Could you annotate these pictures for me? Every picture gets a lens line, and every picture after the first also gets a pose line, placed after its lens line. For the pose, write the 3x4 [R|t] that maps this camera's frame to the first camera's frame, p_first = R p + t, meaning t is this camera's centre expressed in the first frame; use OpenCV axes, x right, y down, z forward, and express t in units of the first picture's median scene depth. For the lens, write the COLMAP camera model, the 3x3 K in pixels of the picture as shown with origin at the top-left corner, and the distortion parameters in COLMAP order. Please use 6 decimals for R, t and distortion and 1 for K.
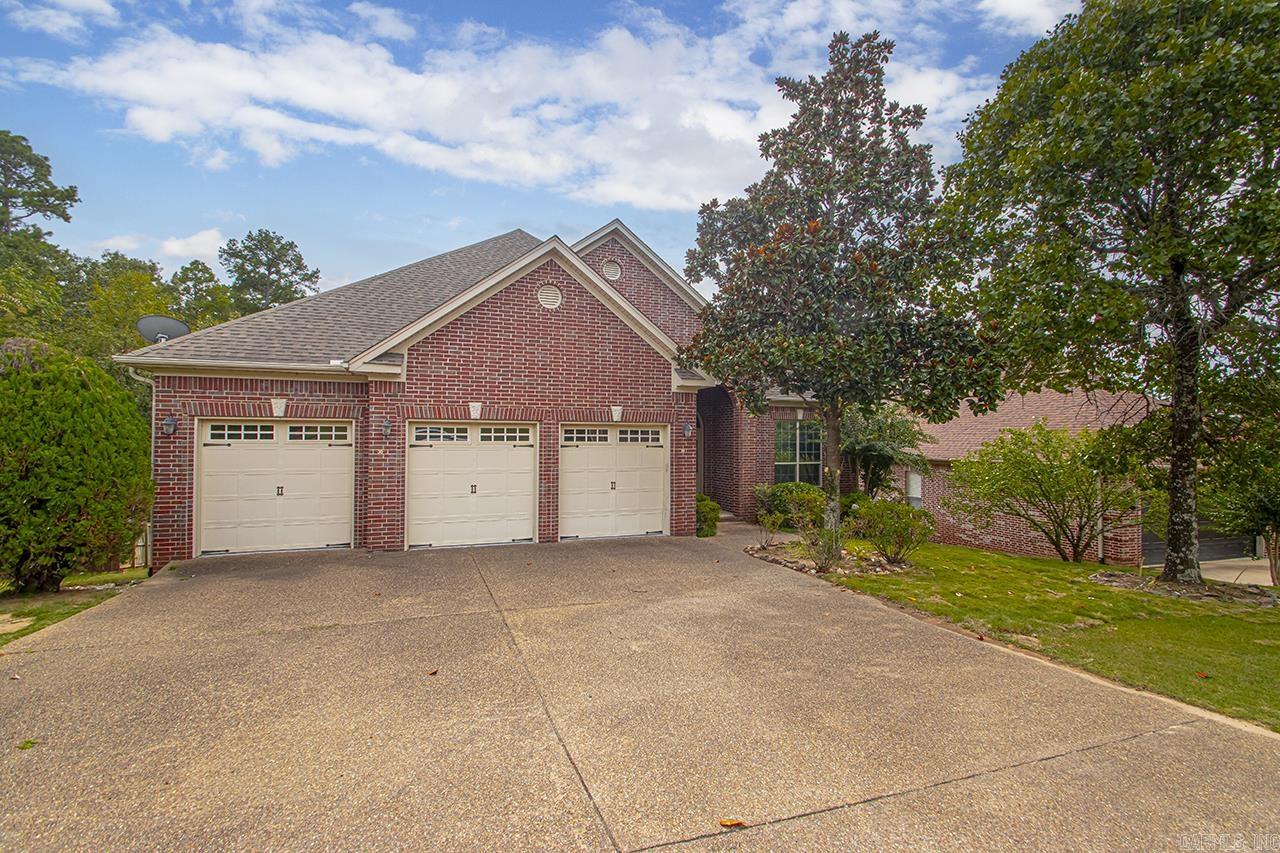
lens RADIAL K [[574.9, 0, 688.9], [0, 574.9, 431.6], [0, 0, 1]] dist [0.016737, -0.013353]
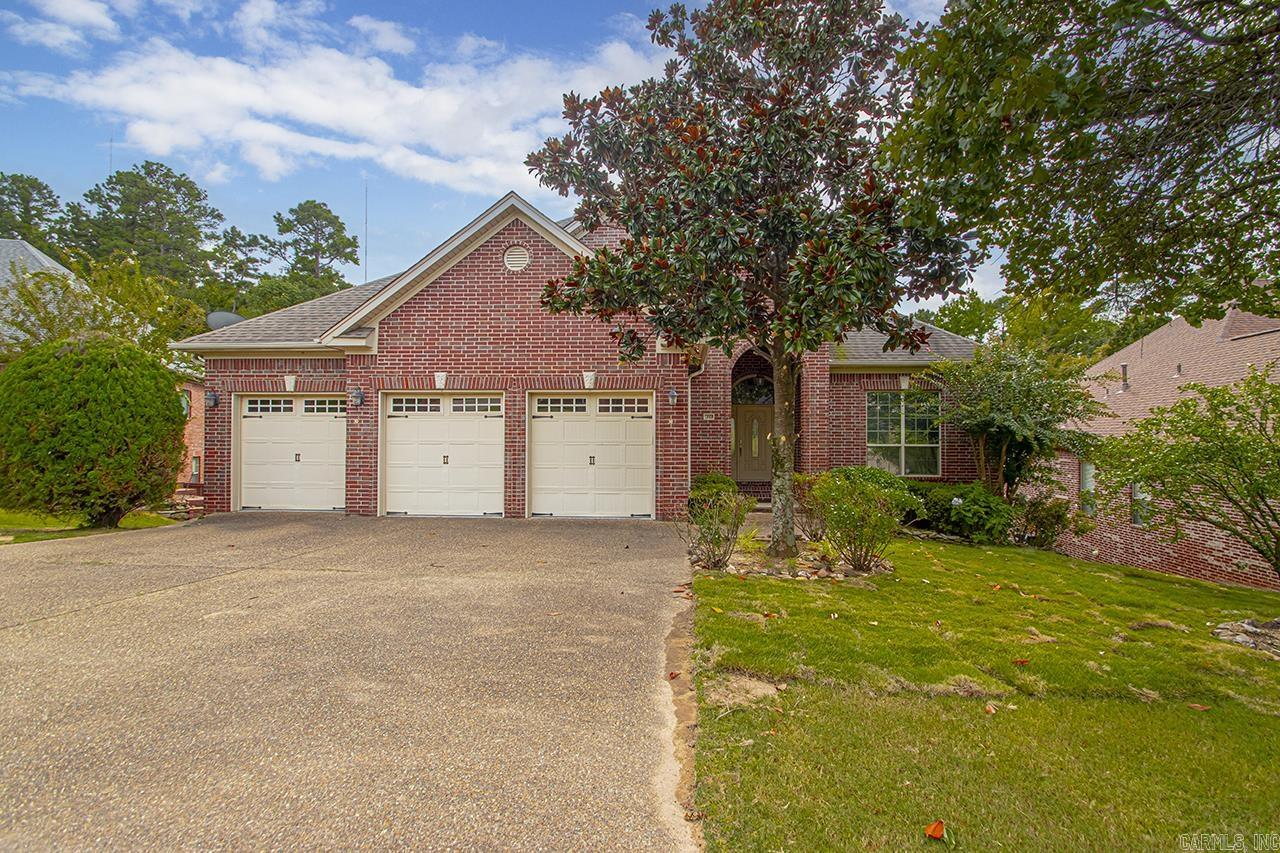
lens RADIAL K [[594.9, 0, 654.0], [0, 594.9, 426.8], [0, 0, 1]] dist [0.022103, -0.020800]
pose [[0.908618, -0.010482, -0.417497, 0.405909], [0.010738, 0.999941, -0.001735, 0.051075], [0.417490, -0.002906, 0.908677, 0.223822]]
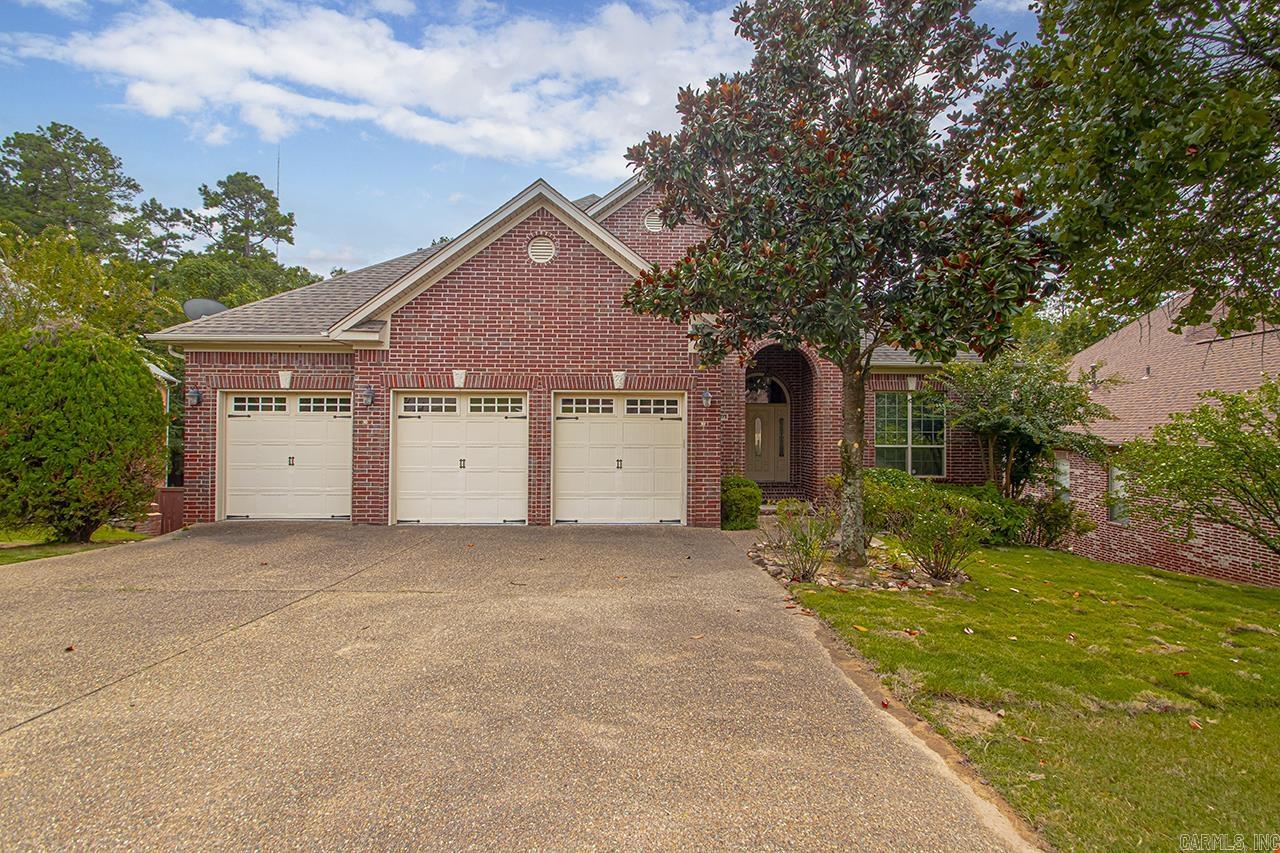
lens RADIAL K [[617.1, 0, 657.1], [0, 617.1, 420.5], [0, 0, 1]] dist [0.020501, -0.019584]
pose [[0.942847, -0.006660, -0.333159, 0.268233], [0.006431, 0.999978, -0.001790, 0.035866], [0.333163, -0.000455, 0.942869, 0.173074]]
